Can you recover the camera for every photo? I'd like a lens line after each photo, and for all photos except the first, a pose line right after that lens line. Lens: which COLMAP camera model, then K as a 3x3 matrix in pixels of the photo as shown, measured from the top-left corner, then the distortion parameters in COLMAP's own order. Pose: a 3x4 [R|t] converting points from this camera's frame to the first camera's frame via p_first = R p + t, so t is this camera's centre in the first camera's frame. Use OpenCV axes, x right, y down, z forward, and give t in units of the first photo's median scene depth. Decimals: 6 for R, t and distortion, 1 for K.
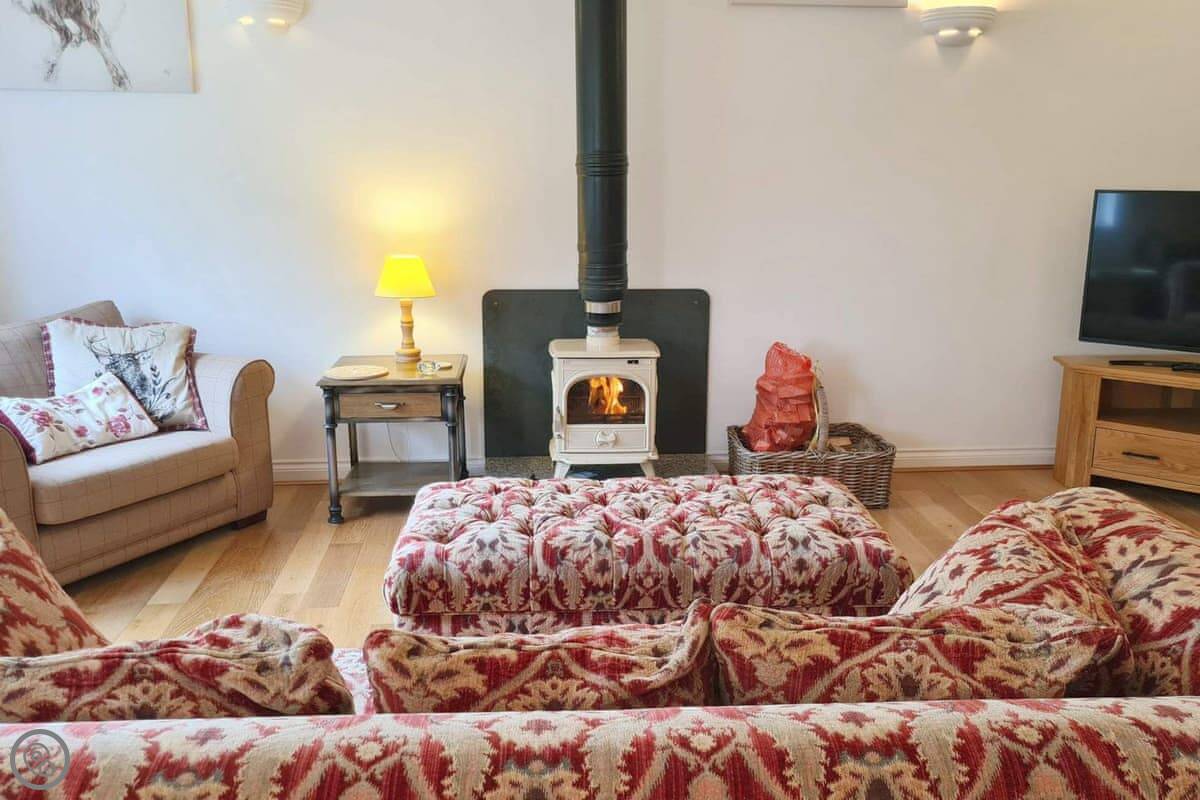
lens RADIAL K [[1066.4, 0, 592.7], [0, 1066.4, 408.6], [0, 0, 1]] dist [0.047293, -0.029449]
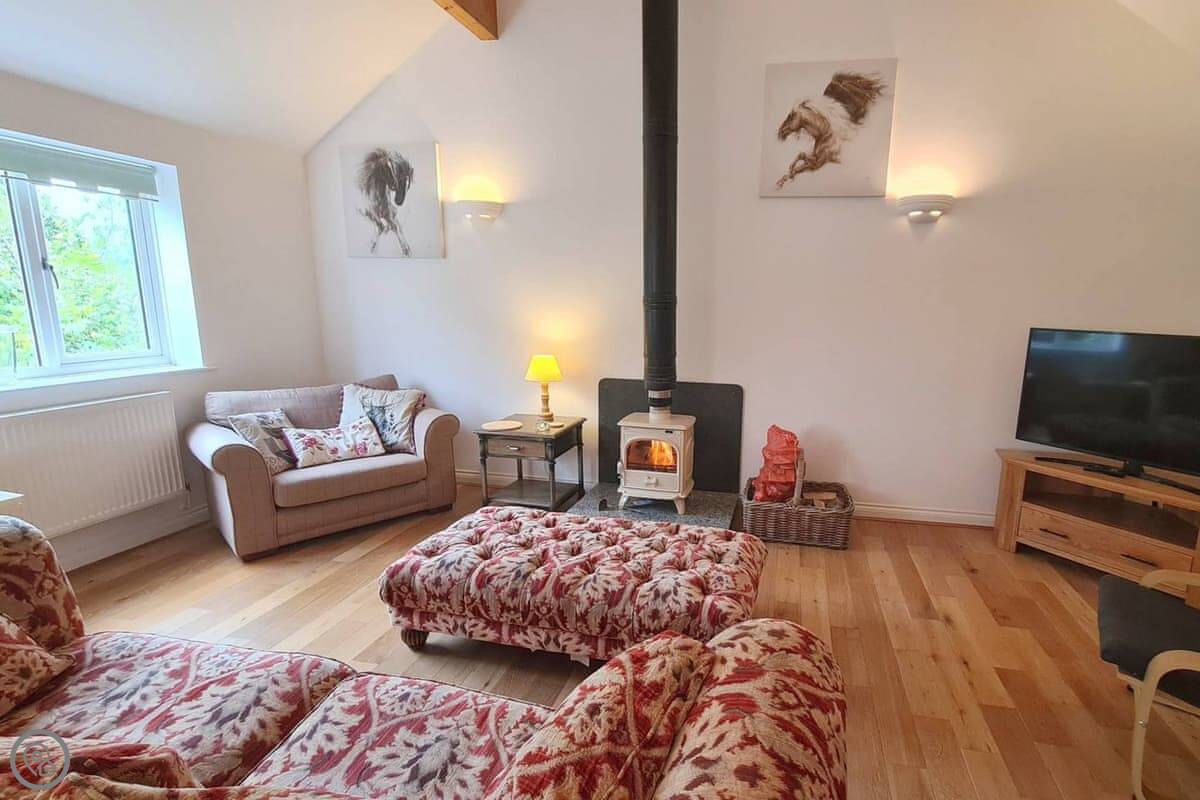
lens RADIAL K [[572.4, 0, 671.7], [0, 572.4, 407.9], [0, 0, 1]] dist [-0.001979, 0.000184]
pose [[0.961889, 0.065296, -0.265529, 0.262482], [-0.075764, 0.996693, -0.029366, -0.056278], [0.262733, 0.048364, 0.963656, 0.230986]]
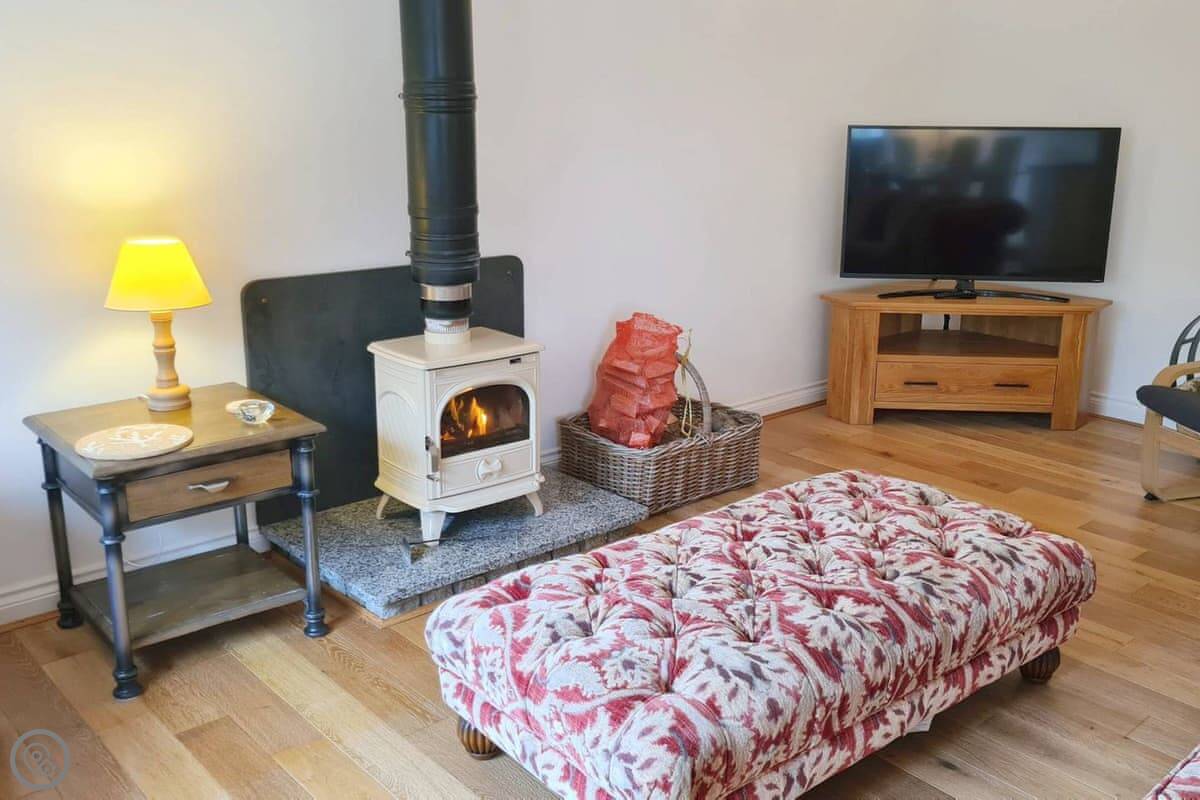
lens RADIAL K [[1120.5, 0, 642.0], [0, 1120.5, 370.3], [0, 0, 1]] dist [0.049439, 0.000000]
pose [[0.789193, -0.141037, 0.597731, -0.378680], [0.126929, 0.989718, 0.065941, -0.080921], [-0.600885, 0.023830, 0.798980, 0.326825]]
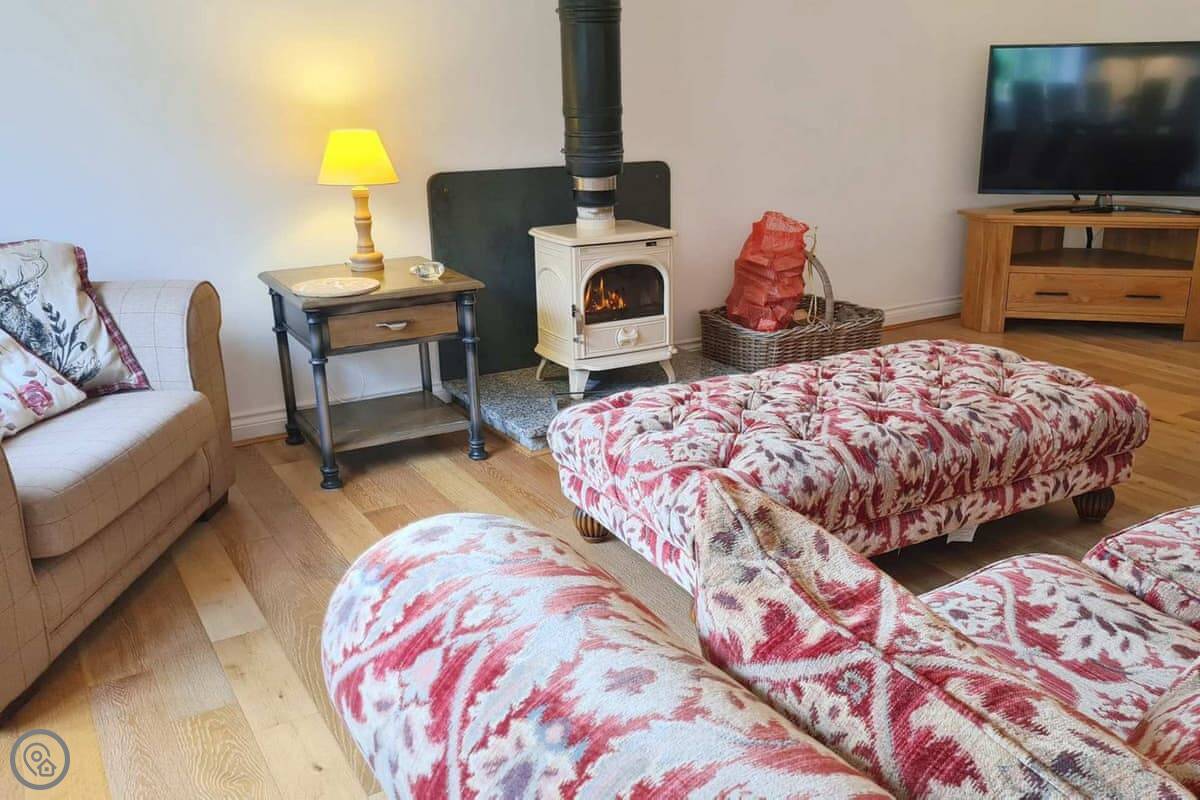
lens RADIAL K [[1066.4, 0, 652.9], [0, 1066.4, 398.4], [0, 0, 1]] dist [0.047293, -0.029449]
pose [[0.886881, -0.145647, 0.438440, -0.373570], [0.112324, 0.988508, 0.101166, -0.007633], [-0.448136, -0.040474, 0.893049, 0.226656]]
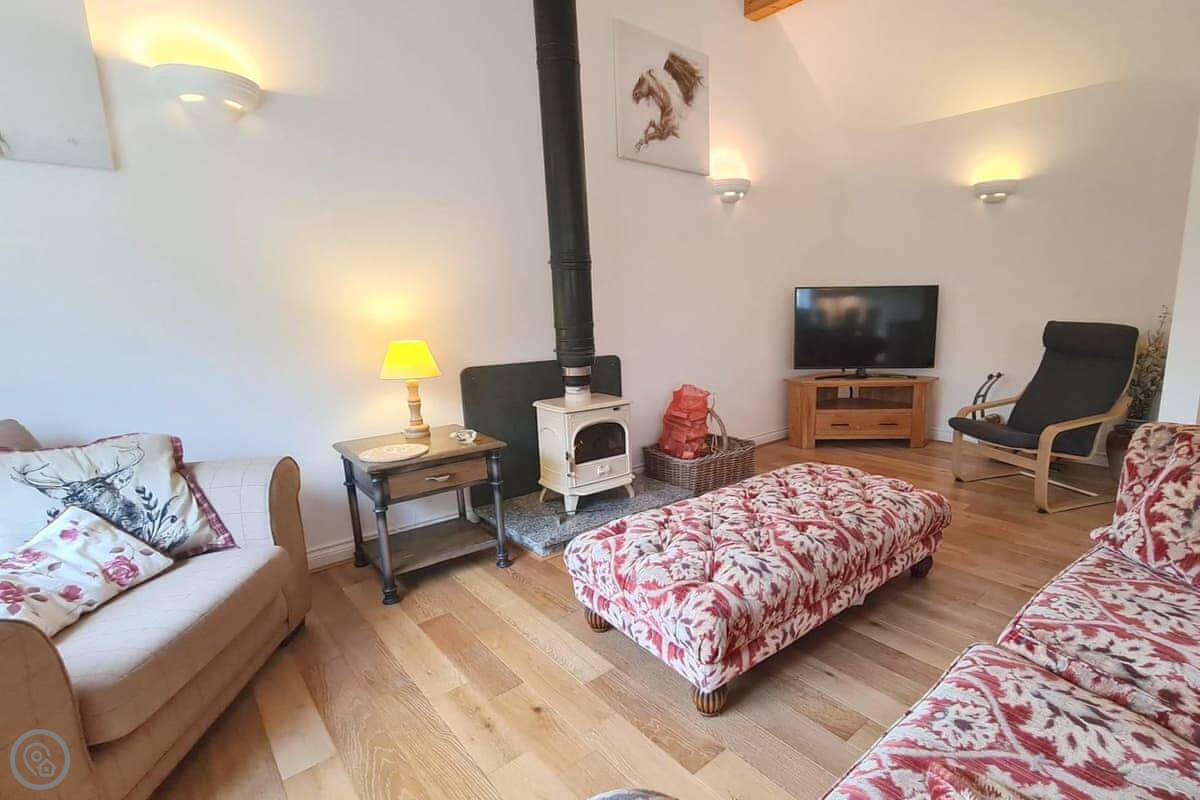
lens RADIAL K [[581.2, 0, 702.6], [0, 581.2, 406.7], [0, 0, 1]] dist [0.000349, -0.000222]
pose [[0.768743, -0.126181, 0.626987, -0.346070], [0.156136, 0.987708, 0.007338, -0.036411], [-0.620206, 0.092254, 0.778995, 0.382230]]
